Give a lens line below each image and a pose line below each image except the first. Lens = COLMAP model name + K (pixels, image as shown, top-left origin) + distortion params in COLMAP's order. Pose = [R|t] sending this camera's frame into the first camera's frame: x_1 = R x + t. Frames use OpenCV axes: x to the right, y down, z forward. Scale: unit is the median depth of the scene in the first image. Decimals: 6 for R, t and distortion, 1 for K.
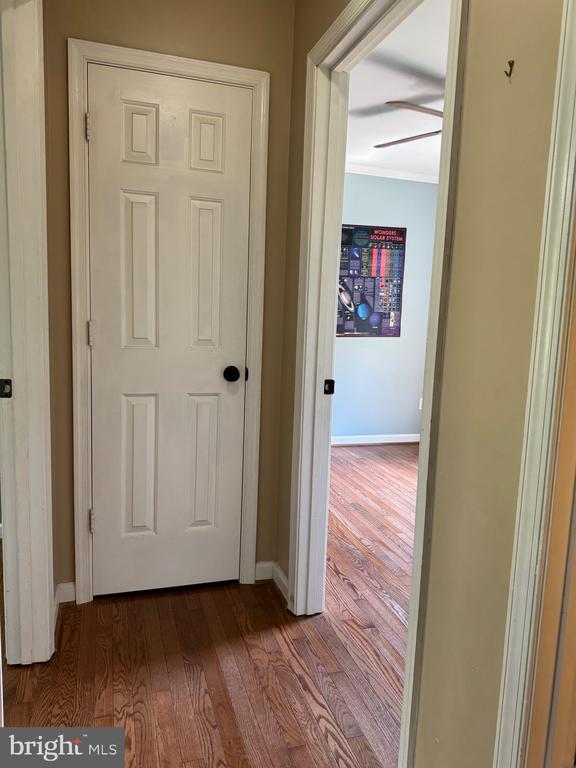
lens RADIAL K [[544.6, 0, 285.0], [0, 544.6, 381.7], [0, 0, 1]] dist [0.066273, -0.077946]
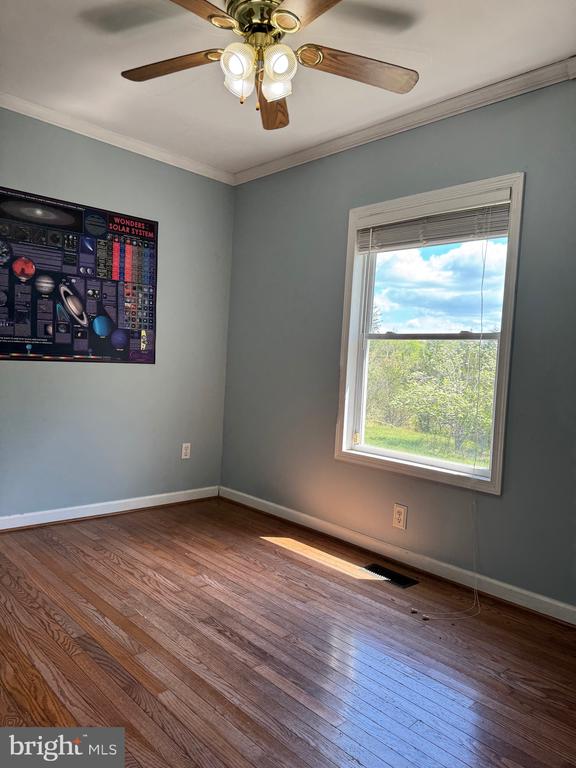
lens RADIAL K [[544.6, 0, 291.9], [0, 544.6, 382.0], [0, 0, 1]] dist [0.066273, -0.077946]
pose [[0.898106, -0.010323, 0.439658, 0.050233], [0.039505, 0.997576, -0.057276, -0.004961], [-0.438001, 0.068809, 0.896337, 0.249589]]
